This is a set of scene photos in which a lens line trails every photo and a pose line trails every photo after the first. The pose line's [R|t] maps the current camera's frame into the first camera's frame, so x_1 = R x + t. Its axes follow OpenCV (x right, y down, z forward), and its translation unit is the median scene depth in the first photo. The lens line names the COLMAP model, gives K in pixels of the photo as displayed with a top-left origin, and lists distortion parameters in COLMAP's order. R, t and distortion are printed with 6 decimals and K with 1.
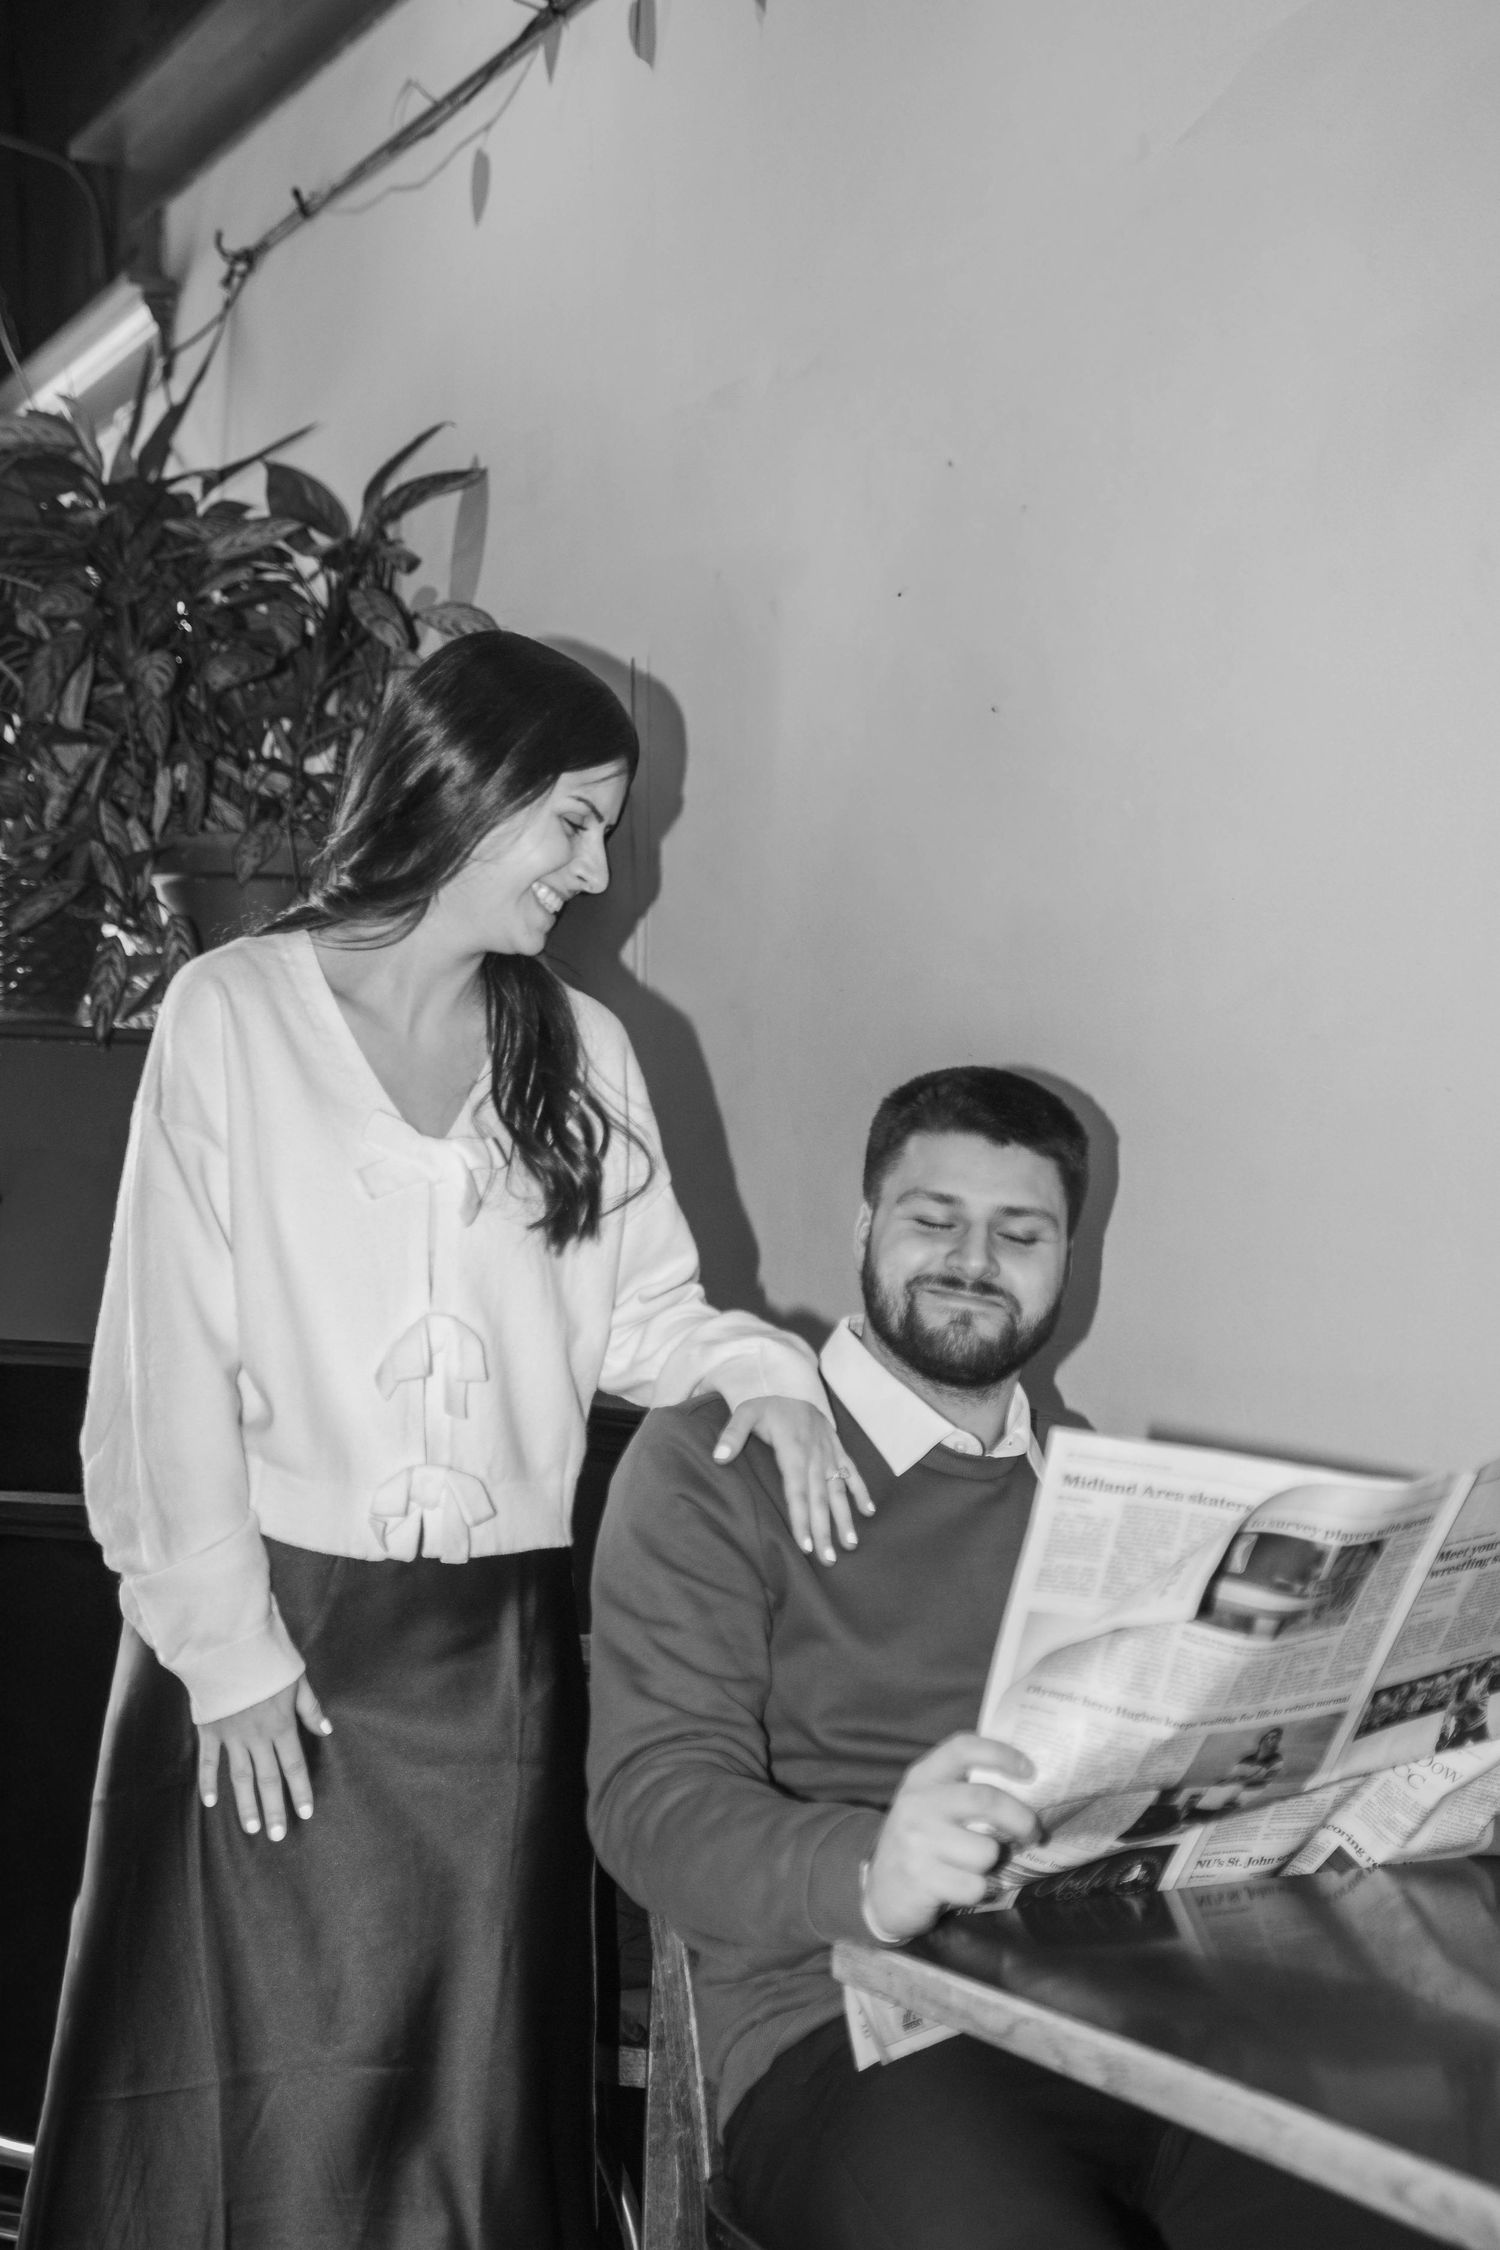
lens RADIAL K [[3350.4, 0, 750.0], [0, 3350.4, 1125.0], [0, 0, 1]] dist [0.264480, 0.001116]
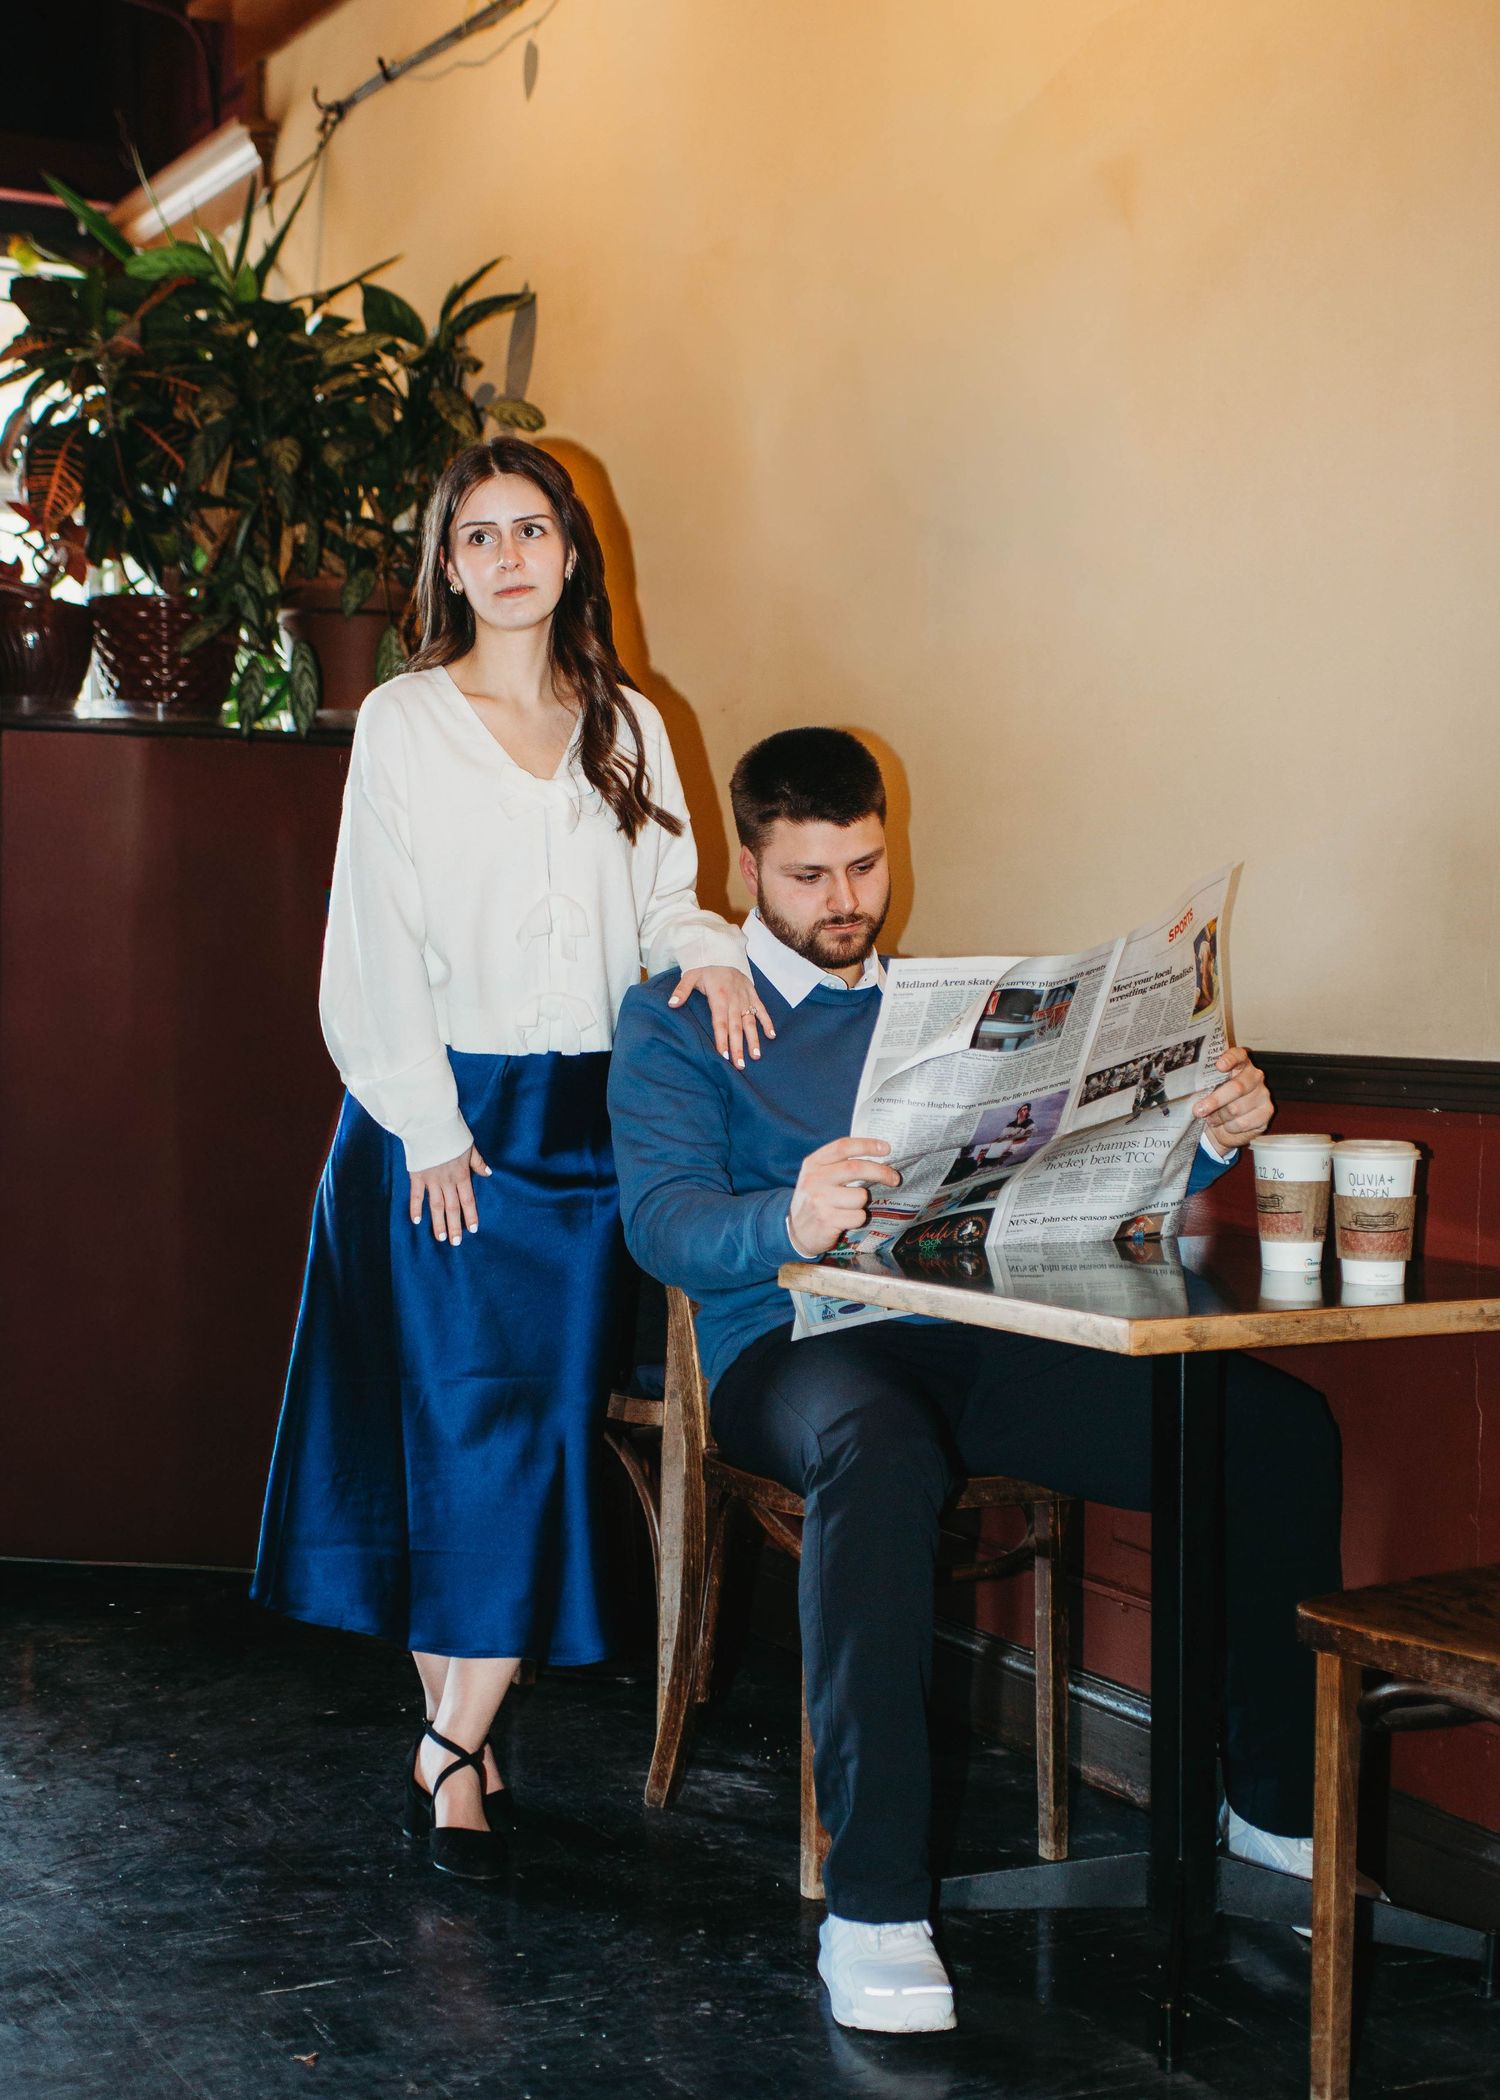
lens RADIAL K [[2945.0, 0, 750.0], [0, 2945.0, 1050.0], [0, 0, 1]] dist [0.159191, -0.018373]
pose [[0.999990, 0.003716, 0.002481, 0.002175], [-0.003887, 0.997338, 0.072813, 0.010746], [-0.002204, -0.072822, 0.997343, -0.148145]]
